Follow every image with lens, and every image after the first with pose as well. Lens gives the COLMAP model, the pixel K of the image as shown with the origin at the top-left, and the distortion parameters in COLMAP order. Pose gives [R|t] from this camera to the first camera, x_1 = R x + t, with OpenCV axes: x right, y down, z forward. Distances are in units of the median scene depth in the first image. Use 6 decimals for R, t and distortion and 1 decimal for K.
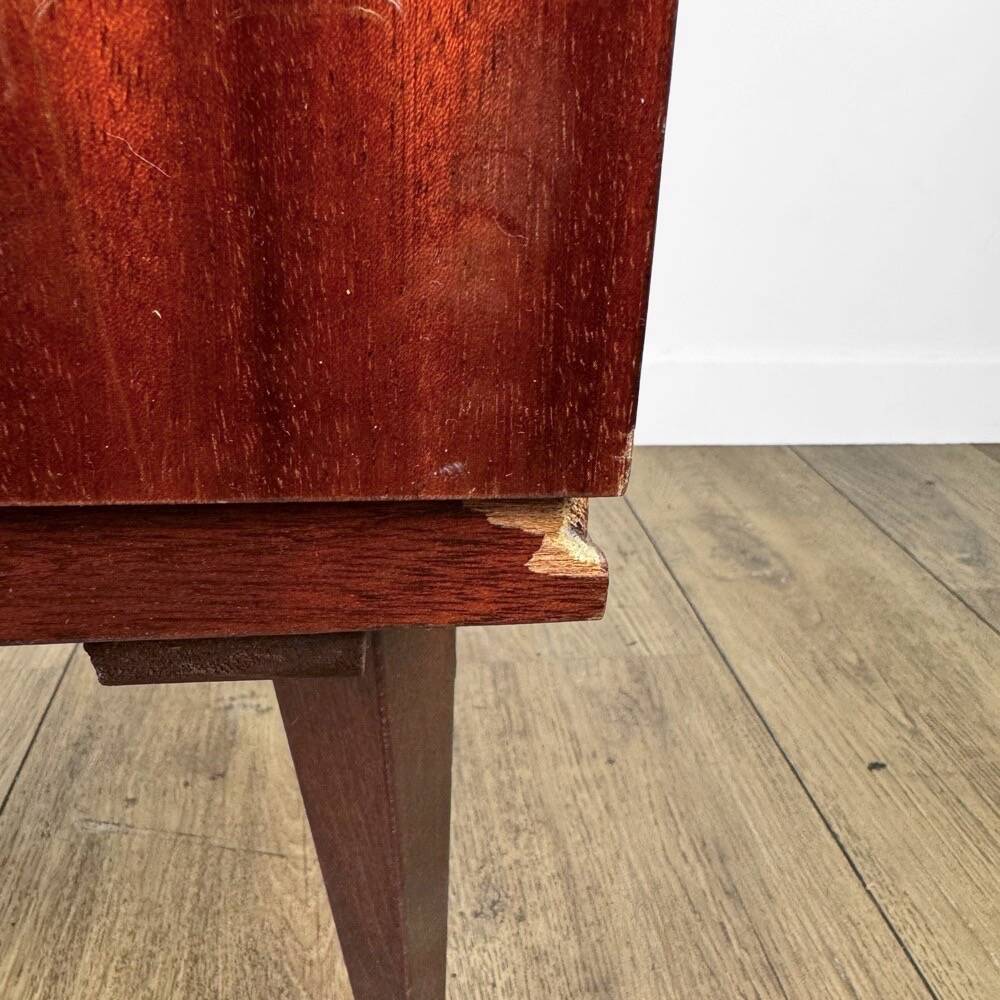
lens RADIAL K [[935.2, 0, 481.2], [0, 935.2, 468.4], [0, 0, 1]] dist [-0.019617, 0.000000]
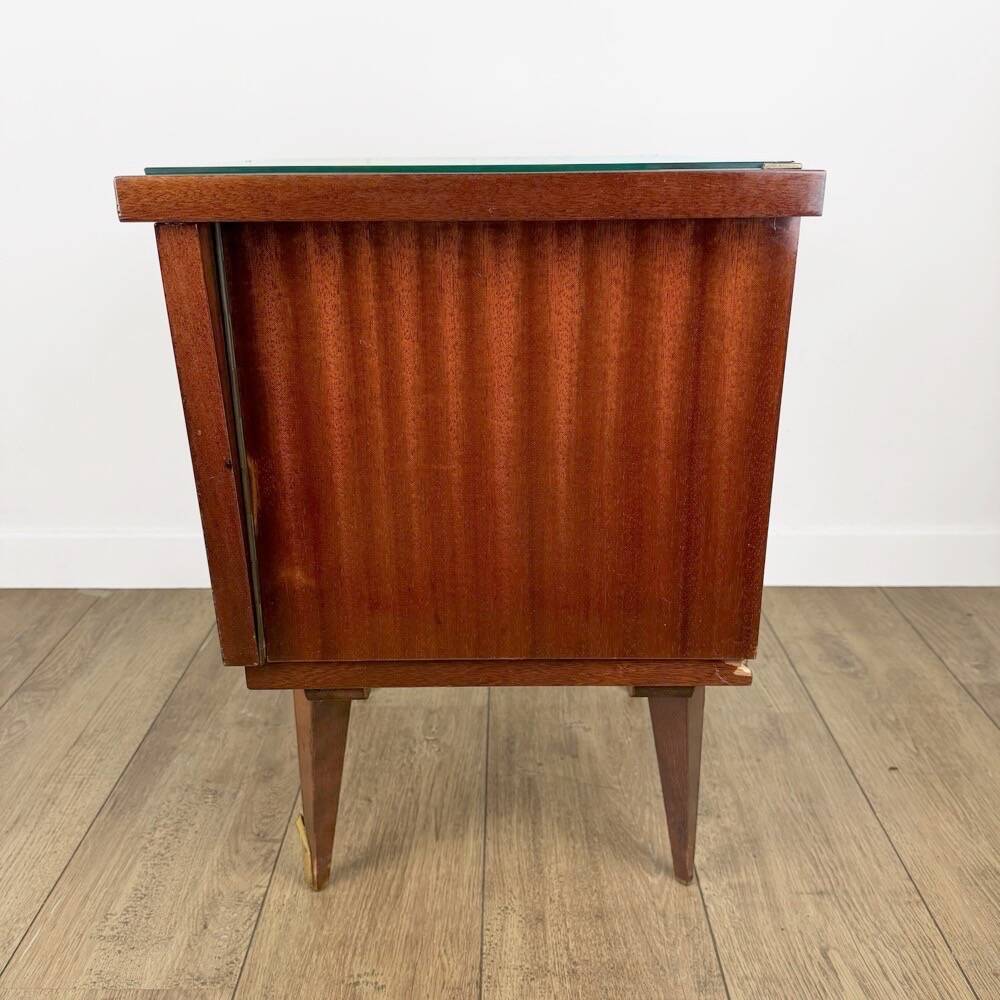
lens RADIAL K [[935.2, 0, 494.5], [0, 935.2, 460.3], [0, 0, 1]] dist [-0.019617, 0.000000]
pose [[0.988719, -0.004413, -0.149718, -0.121116], [-0.010375, 0.995148, -0.097842, -0.133724], [0.149423, 0.098292, 0.983876, -1.122207]]
